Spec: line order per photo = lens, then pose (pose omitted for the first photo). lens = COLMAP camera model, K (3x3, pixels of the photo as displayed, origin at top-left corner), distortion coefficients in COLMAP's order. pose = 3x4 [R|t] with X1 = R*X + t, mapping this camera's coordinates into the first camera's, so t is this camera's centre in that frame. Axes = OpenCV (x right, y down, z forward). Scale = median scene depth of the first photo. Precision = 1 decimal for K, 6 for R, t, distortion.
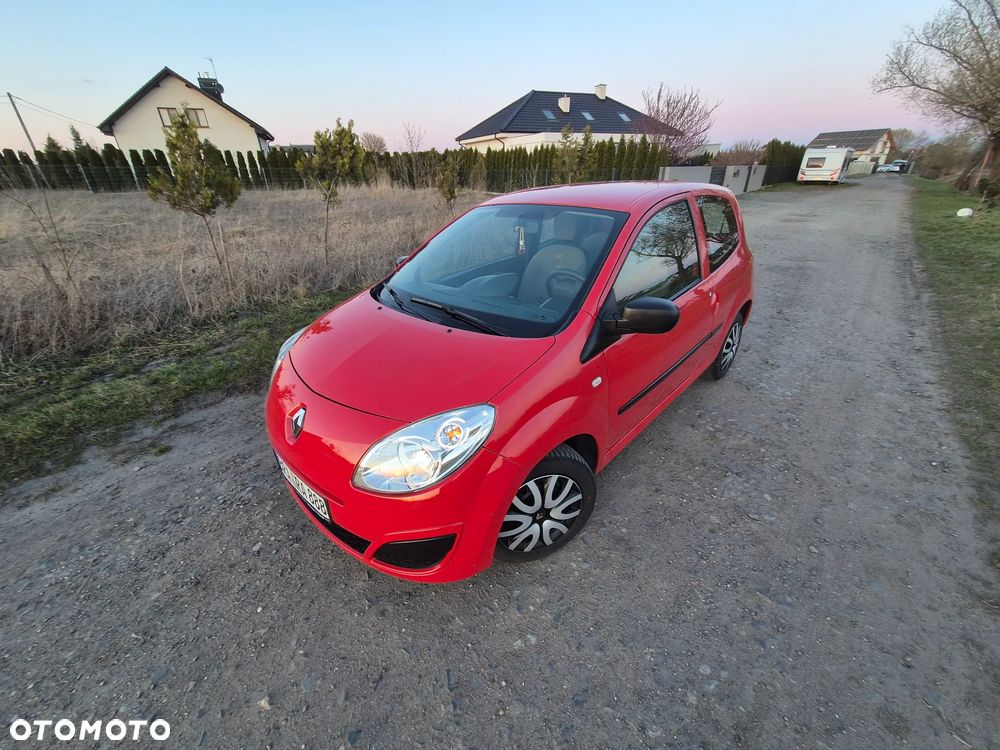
lens RADIAL K [[396.5, 0, 497.3], [0, 396.5, 374.0], [0, 0, 1]] dist [0.000447, 0.000823]
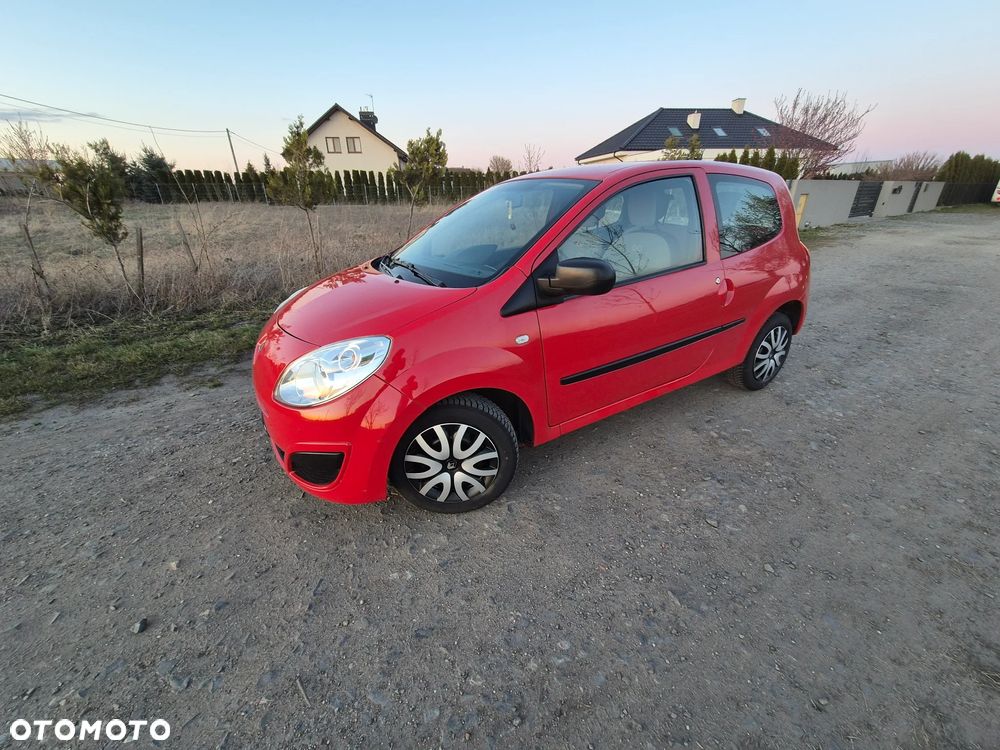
lens RADIAL K [[396.5, 0, 500.4], [0, 396.5, 374.6], [0, 0, 1]] dist [0.000447, 0.000823]
pose [[0.965585, 0.111343, -0.235051, 0.317806], [-0.120599, 0.992378, -0.025332, 0.099487], [0.230439, 0.052807, 0.971653, 0.024666]]
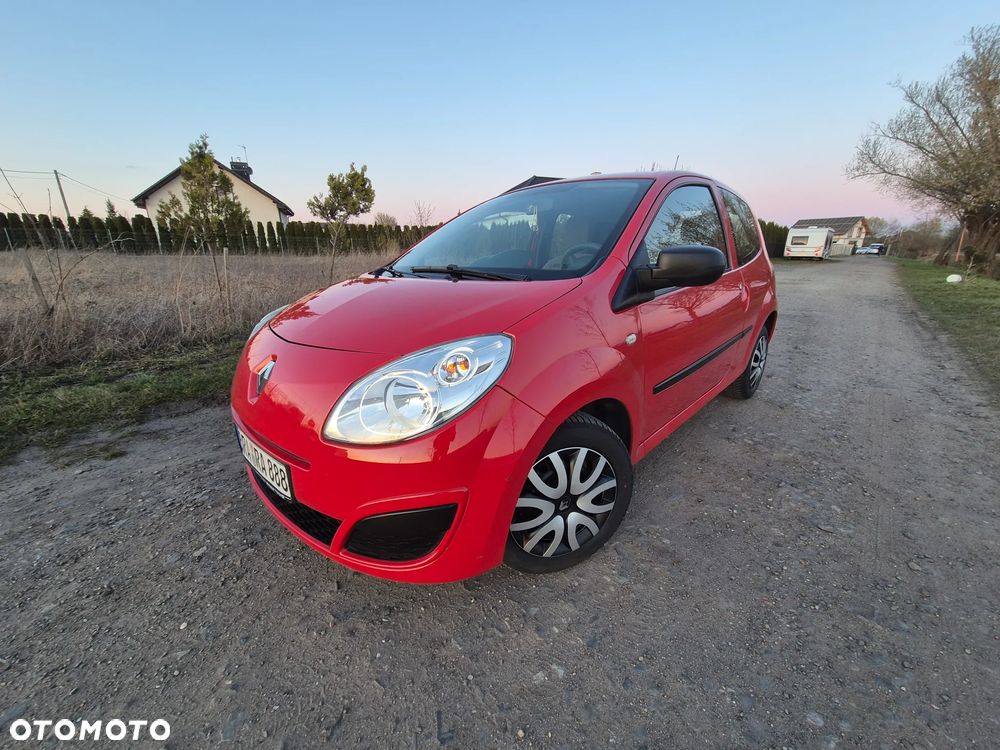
lens RADIAL K [[396.5, 0, 498.0], [0, 396.5, 377.2], [0, 0, 1]] dist [0.000447, 0.000823]
pose [[0.999857, 0.016884, -0.000642, -0.018761], [-0.016778, 0.987670, -0.155652, 0.168192], [-0.001994, 0.155640, 0.987812, 0.140572]]
